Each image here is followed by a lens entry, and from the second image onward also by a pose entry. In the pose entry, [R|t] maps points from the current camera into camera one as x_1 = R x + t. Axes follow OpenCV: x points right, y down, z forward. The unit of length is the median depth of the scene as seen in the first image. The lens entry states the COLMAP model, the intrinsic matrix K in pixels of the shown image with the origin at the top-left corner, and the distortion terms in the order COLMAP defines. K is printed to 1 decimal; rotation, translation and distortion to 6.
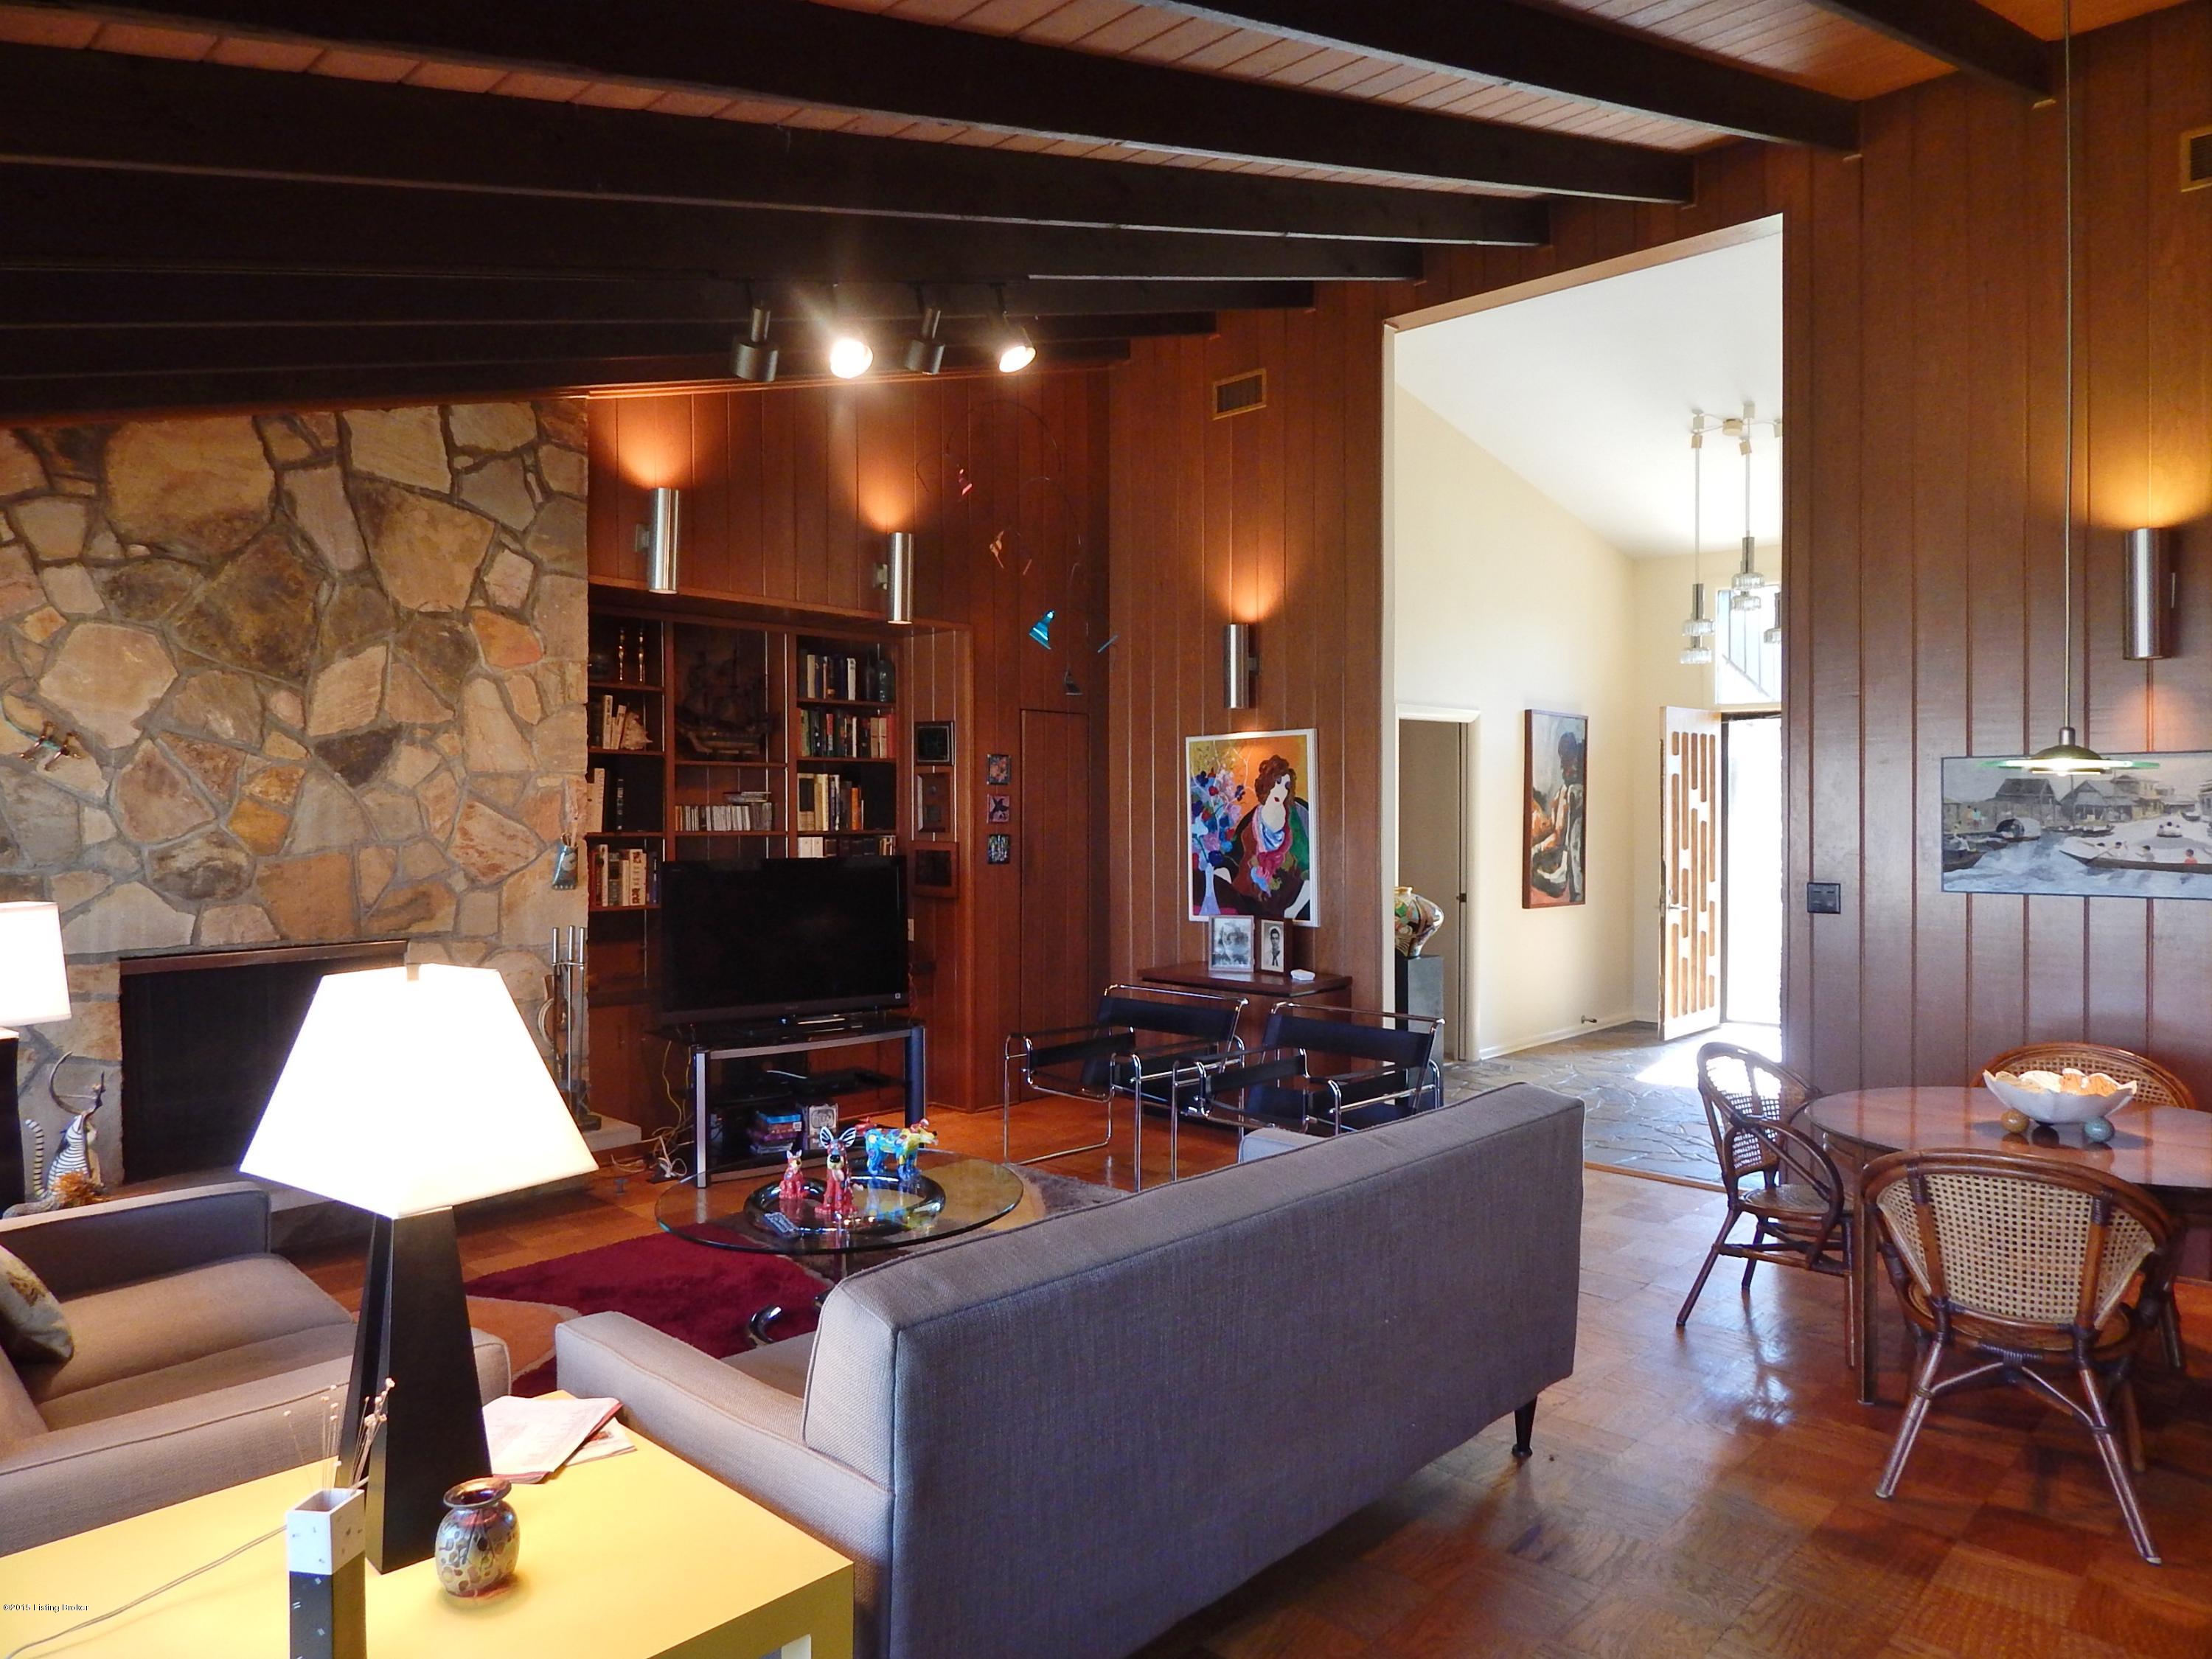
lens RADIAL K [[1429.2, 0, 1106.0], [0, 1429.2, 828.3], [0, 0, 1]] dist [0.003075, 0.000426]
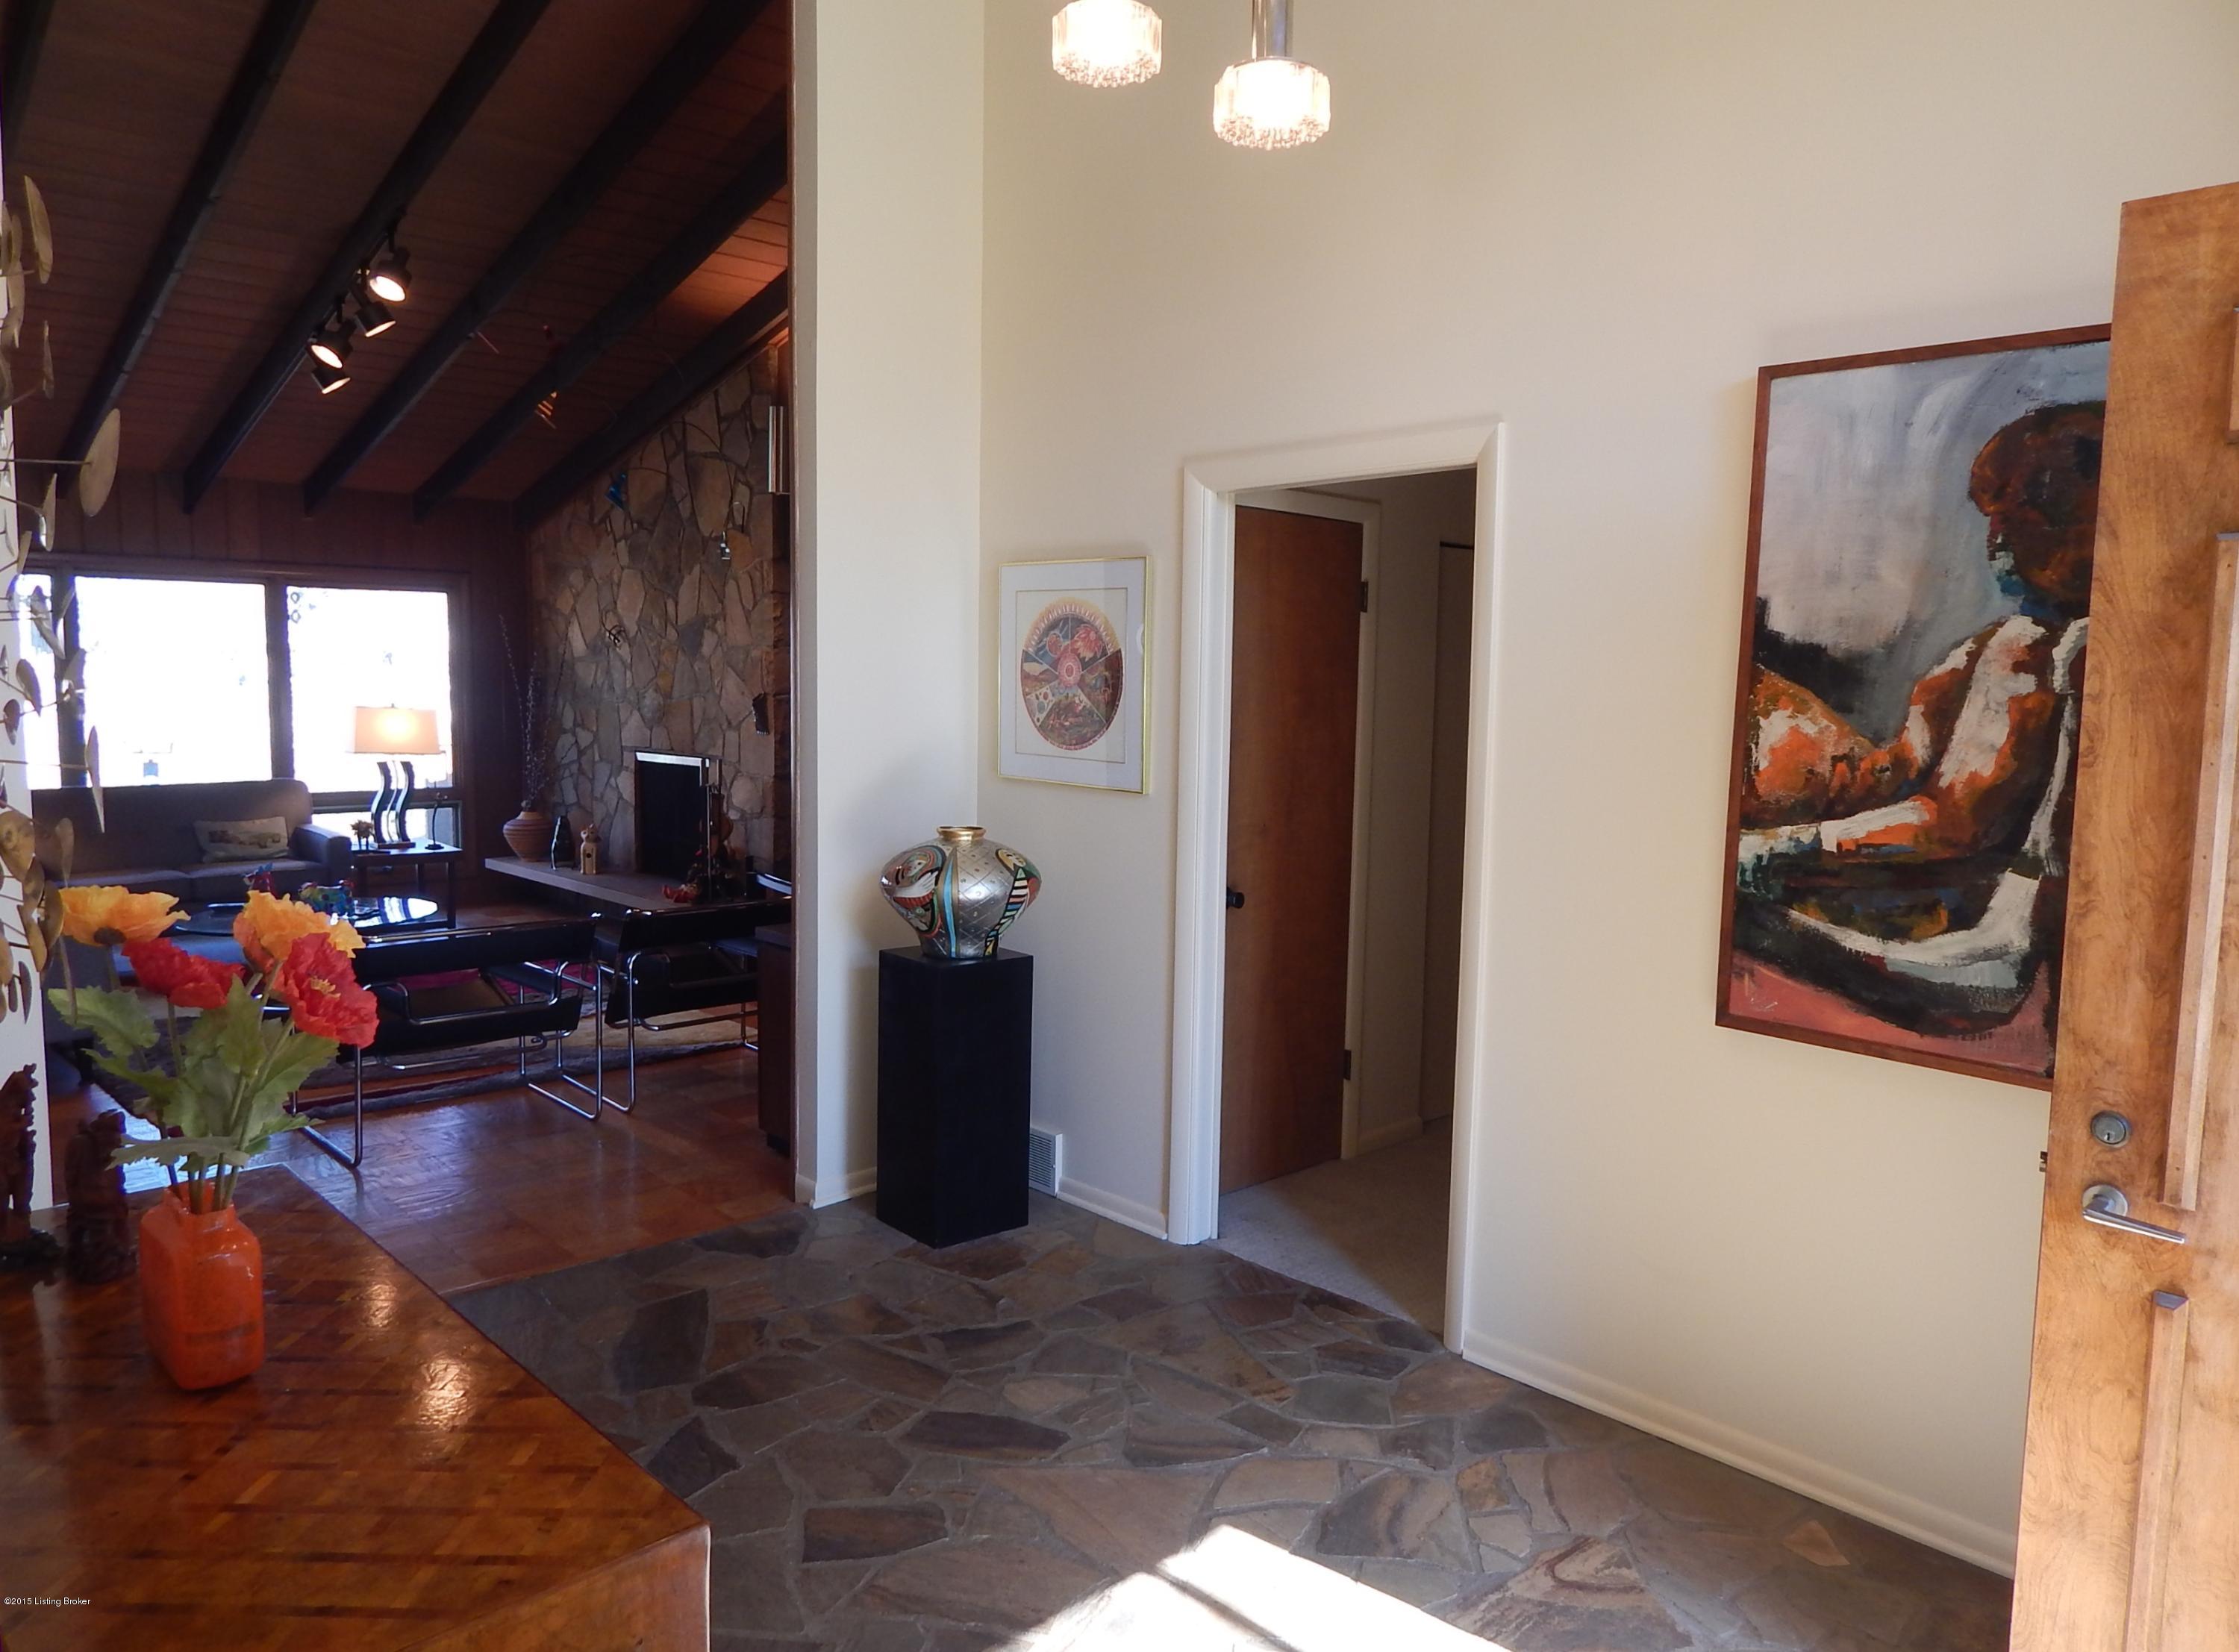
lens RADIAL K [[1510.8, 0, 1119.3], [0, 1510.8, 821.6], [0, 0, 1]] dist [-0.004342, -0.000310]
pose [[-0.061380, 0.101126, -0.992978, 1.047712], [-0.025520, 0.994370, 0.102845, -0.030449], [0.997788, 0.031653, -0.058454, 1.485248]]
